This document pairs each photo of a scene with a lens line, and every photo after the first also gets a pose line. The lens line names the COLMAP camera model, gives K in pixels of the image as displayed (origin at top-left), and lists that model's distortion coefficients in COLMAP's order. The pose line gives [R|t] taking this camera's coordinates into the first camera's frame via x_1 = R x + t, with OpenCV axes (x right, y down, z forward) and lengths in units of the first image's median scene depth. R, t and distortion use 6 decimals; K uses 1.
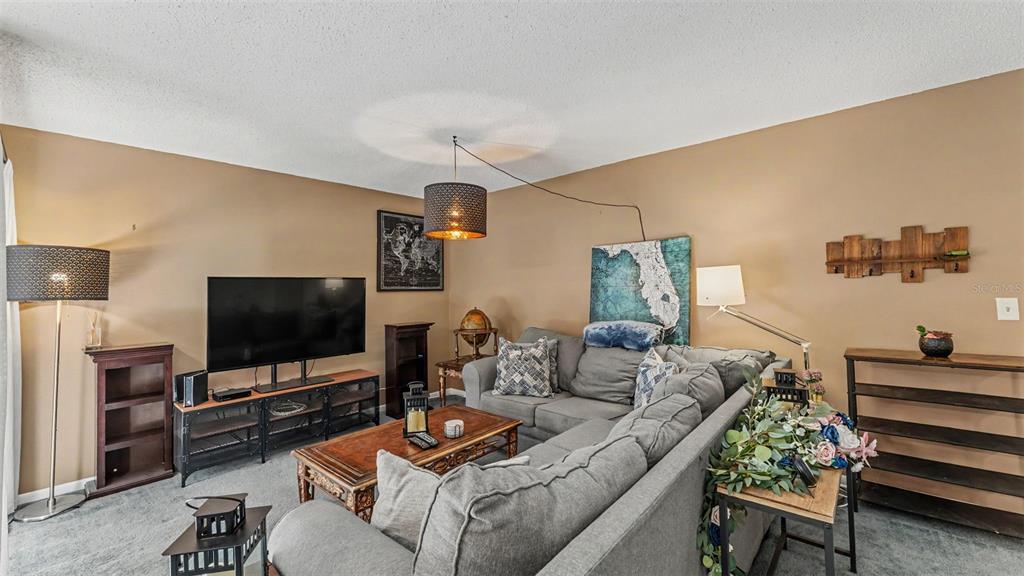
lens RADIAL K [[416.8, 0, 512.0], [0, 416.8, 288.0], [0, 0, 1]] dist [-0.000247, -0.000007]
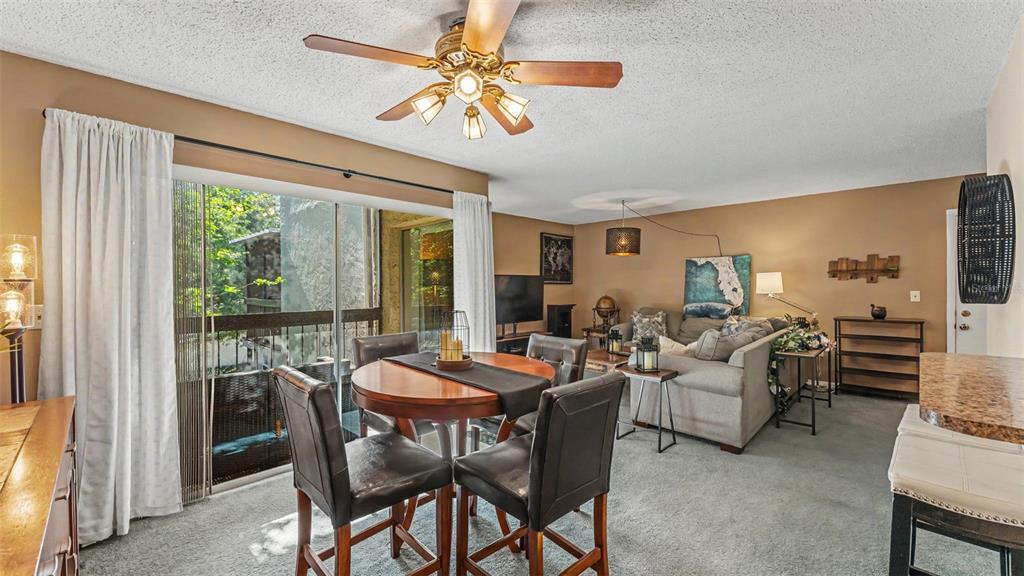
lens RADIAL K [[406.7, 0, 510.8], [0, 406.7, 293.8], [0, 0, 1]] dist [0.000579, 0.000065]
pose [[0.998029, 0.015736, -0.060755, -0.463187], [-0.014111, 0.999533, 0.027091, 0.007519], [0.061153, -0.026180, 0.997785, -0.757110]]
